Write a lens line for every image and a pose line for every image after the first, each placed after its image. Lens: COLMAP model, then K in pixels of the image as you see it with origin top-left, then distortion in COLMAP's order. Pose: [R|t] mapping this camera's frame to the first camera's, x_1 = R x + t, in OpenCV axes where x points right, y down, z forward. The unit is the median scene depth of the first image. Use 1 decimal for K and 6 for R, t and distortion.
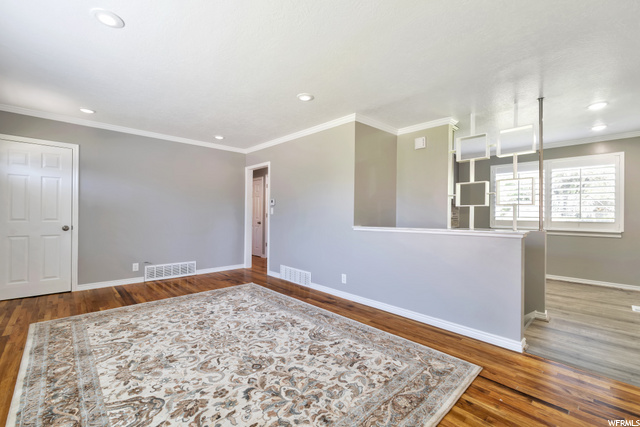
lens RADIAL K [[275.0, 0, 319.2], [0, 275.0, 213.2], [0, 0, 1]] dist [-0.000820, -0.000207]
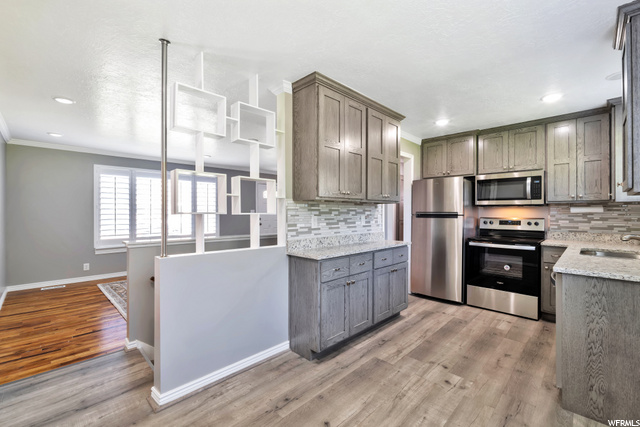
lens RADIAL K [[275.0, 0, 320.6], [0, 275.0, 212.7], [0, 0, 1]] dist [-0.000820, -0.000207]
pose [[0.027392, -0.006787, -0.999602, 1.746235], [-0.001697, 0.999975, -0.006836, -0.039899], [0.999623, 0.001884, 0.027380, 1.628388]]
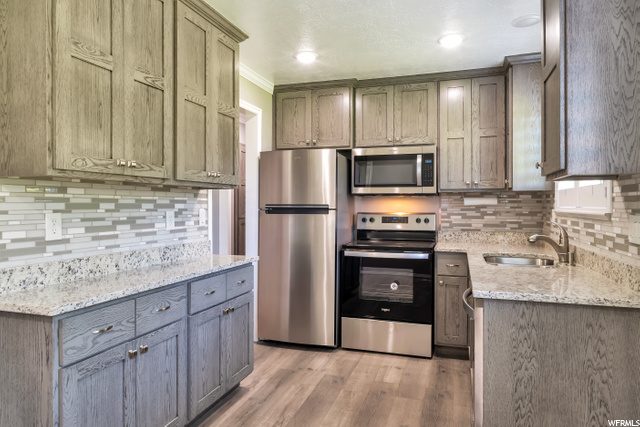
lens RADIAL K [[422.5, 0, 320.0], [0, 422.5, 209.7], [0, 0, 1]] dist [0.006166, 0.001766]
pose [[0.475033, 0.001047, -0.879967, 1.573201], [0.003301, 0.999990, 0.002972, -0.040869], [0.879962, -0.004317, 0.475025, 1.686208]]
